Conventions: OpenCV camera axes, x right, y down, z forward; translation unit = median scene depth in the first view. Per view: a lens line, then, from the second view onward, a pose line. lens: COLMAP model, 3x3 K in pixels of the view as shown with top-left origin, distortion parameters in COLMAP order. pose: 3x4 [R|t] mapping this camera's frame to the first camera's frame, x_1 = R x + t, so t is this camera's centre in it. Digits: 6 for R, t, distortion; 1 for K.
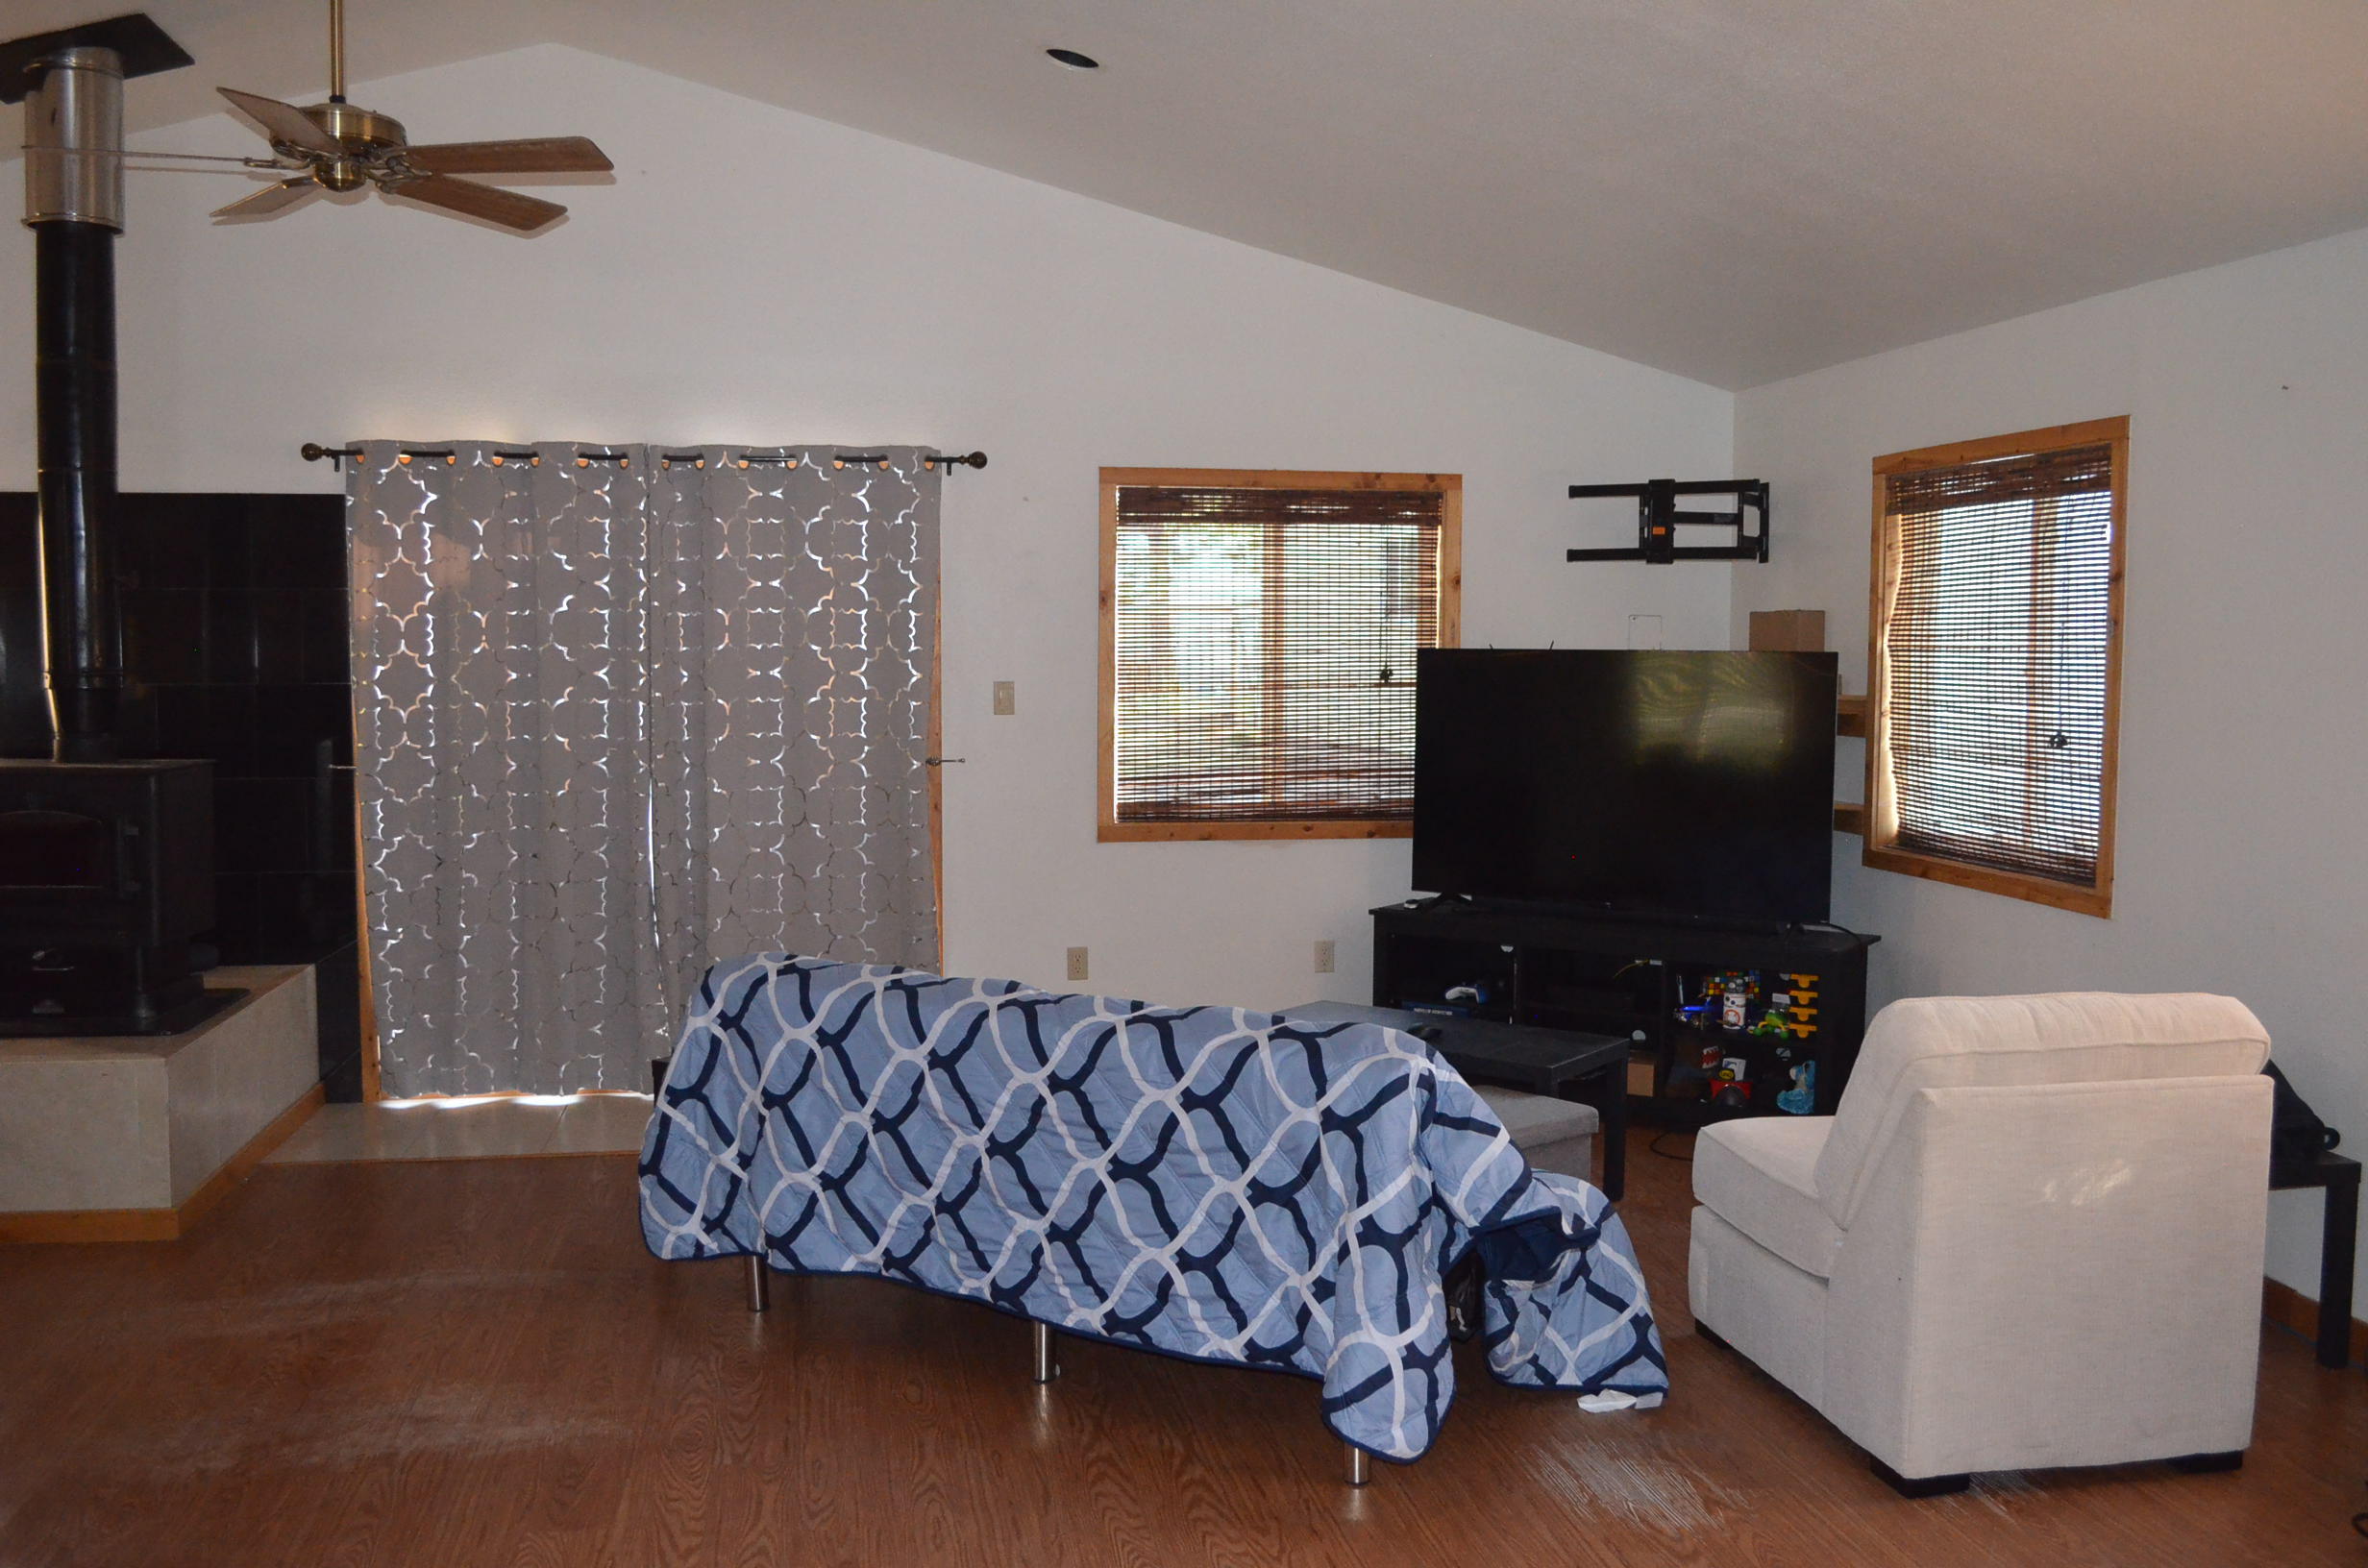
lens RADIAL K [[2060.2, 0, 1184.3], [0, 2060.2, 785.3], [0, 0, 1]] dist [-0.061496, 0.002050]
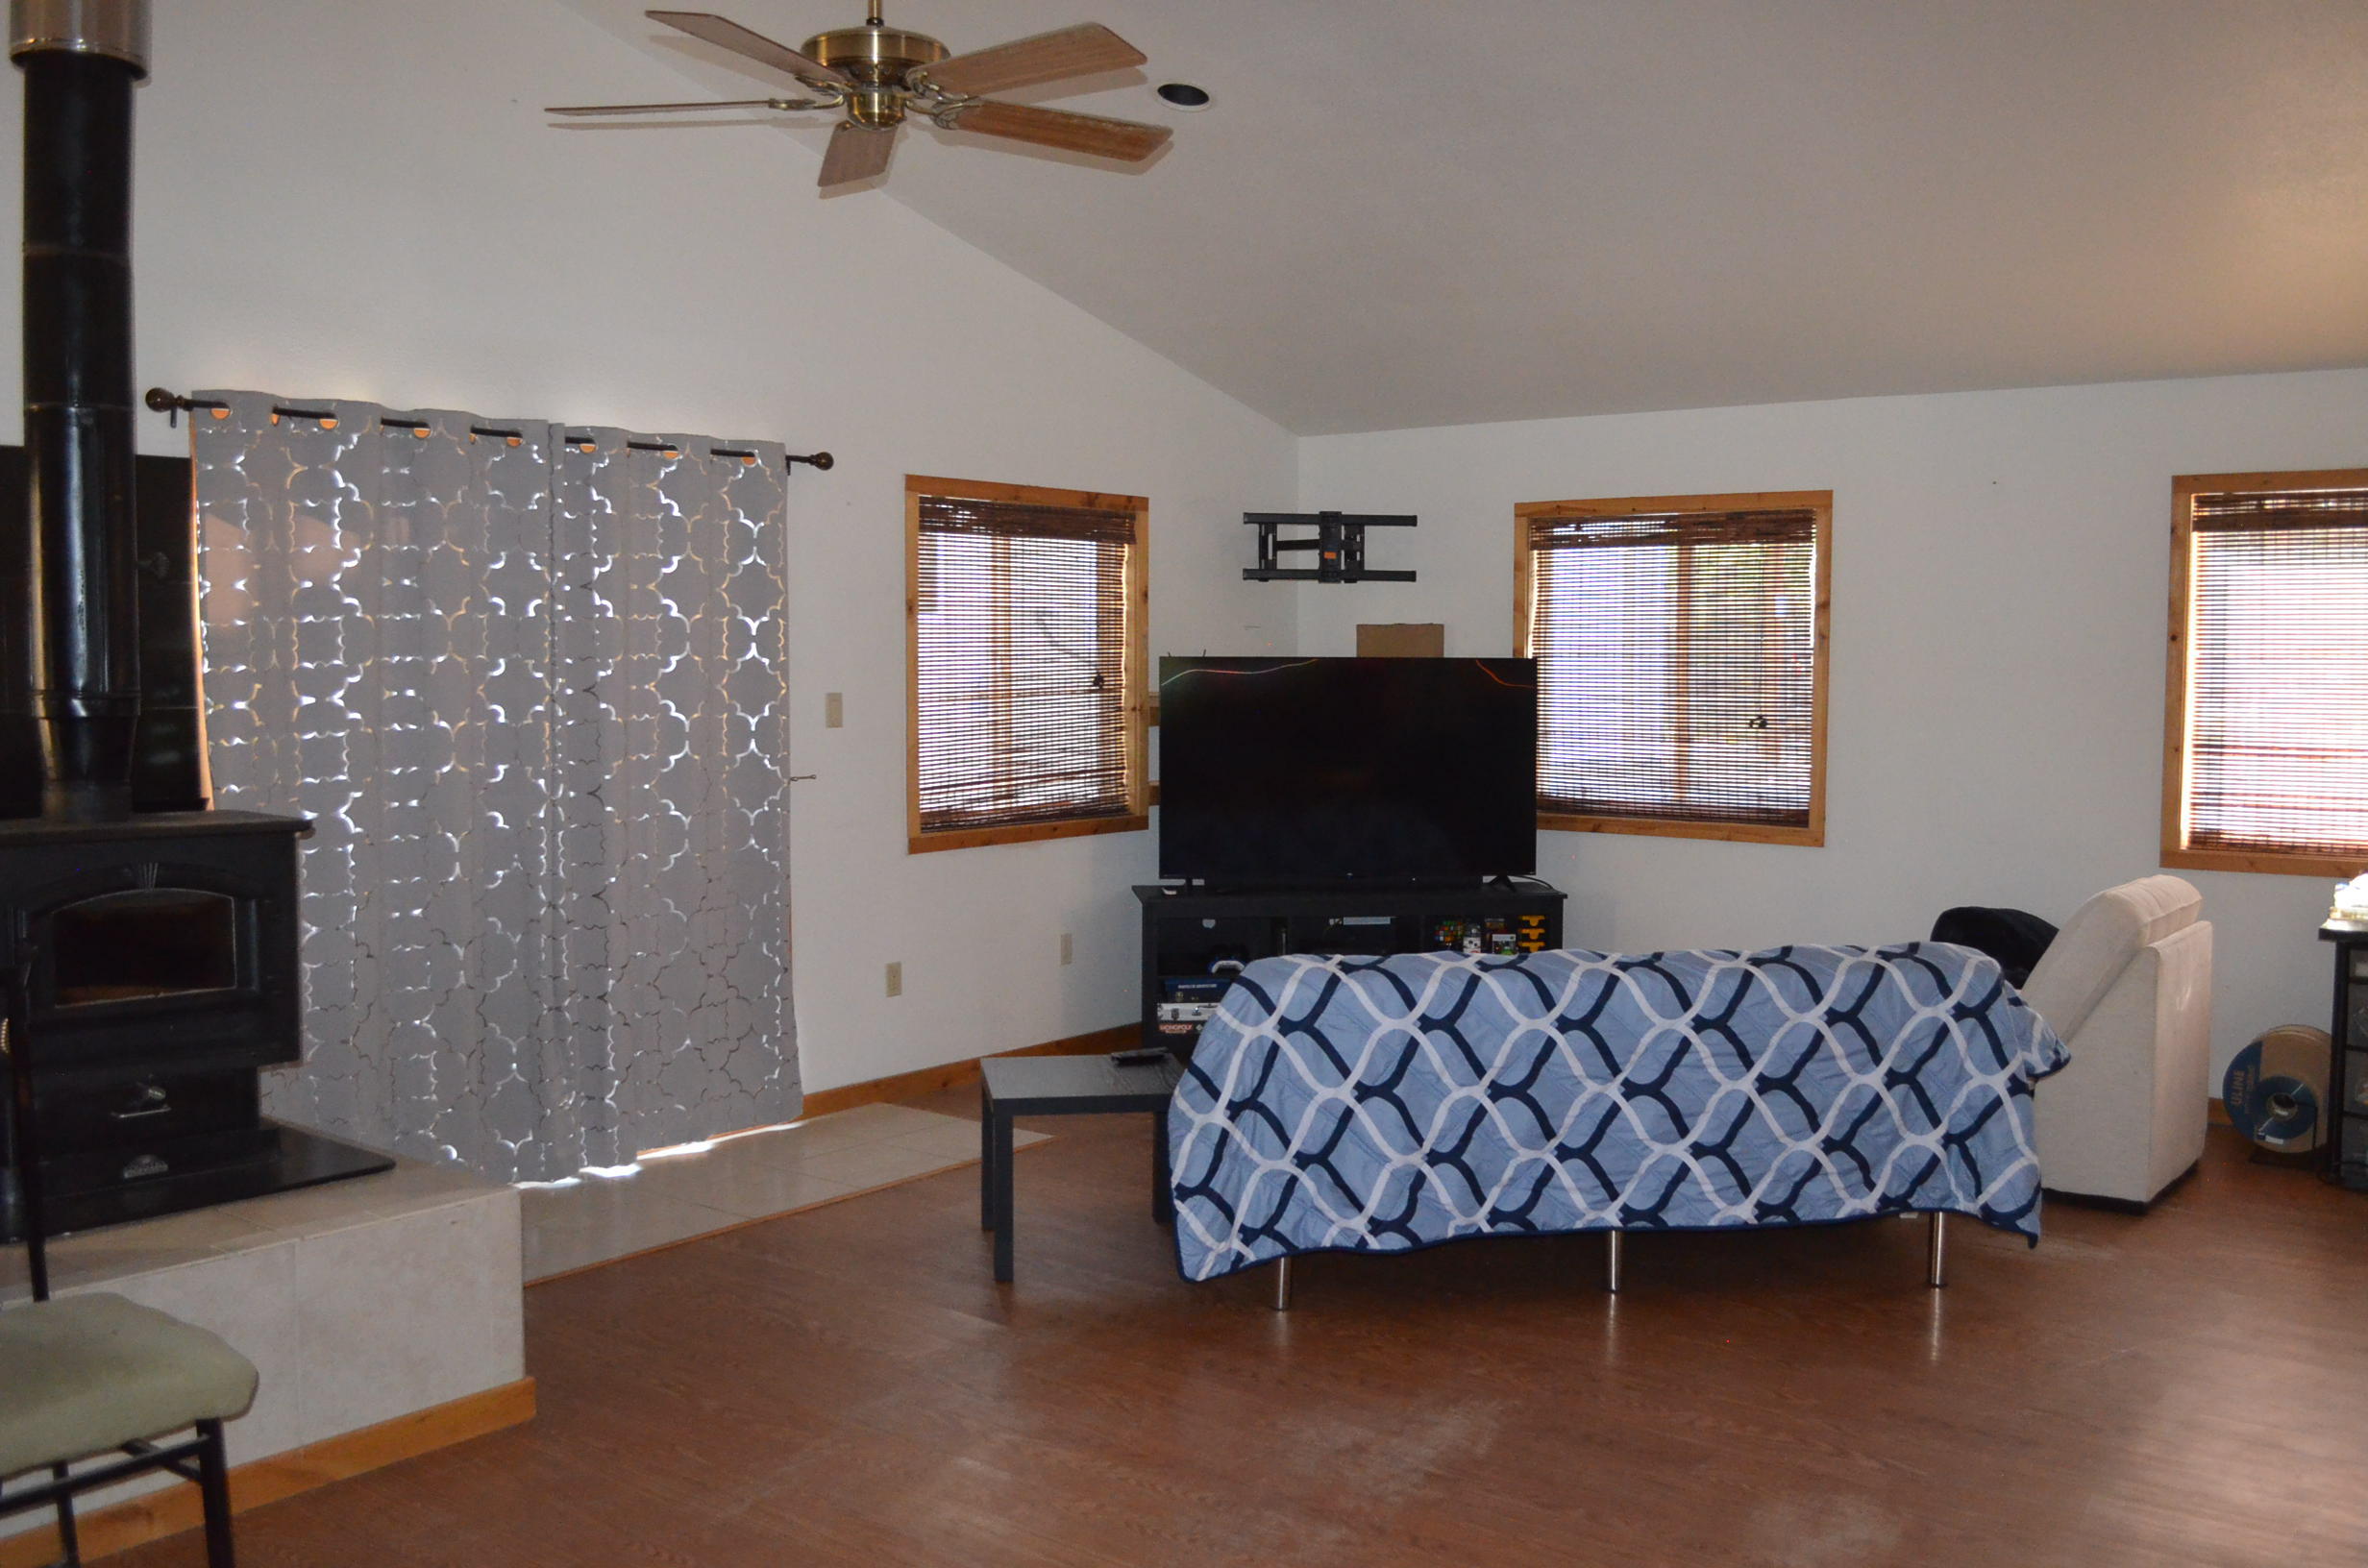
lens RADIAL K [[2060.2, 0, 1186.3], [0, 2060.2, 786.4], [0, 0, 1]] dist [-0.061496, 0.002050]
pose [[0.742196, -0.044939, 0.668675, -0.626686], [0.046981, 0.998783, 0.014977, -0.013919], [-0.668534, 0.020300, 0.743404, 0.184631]]
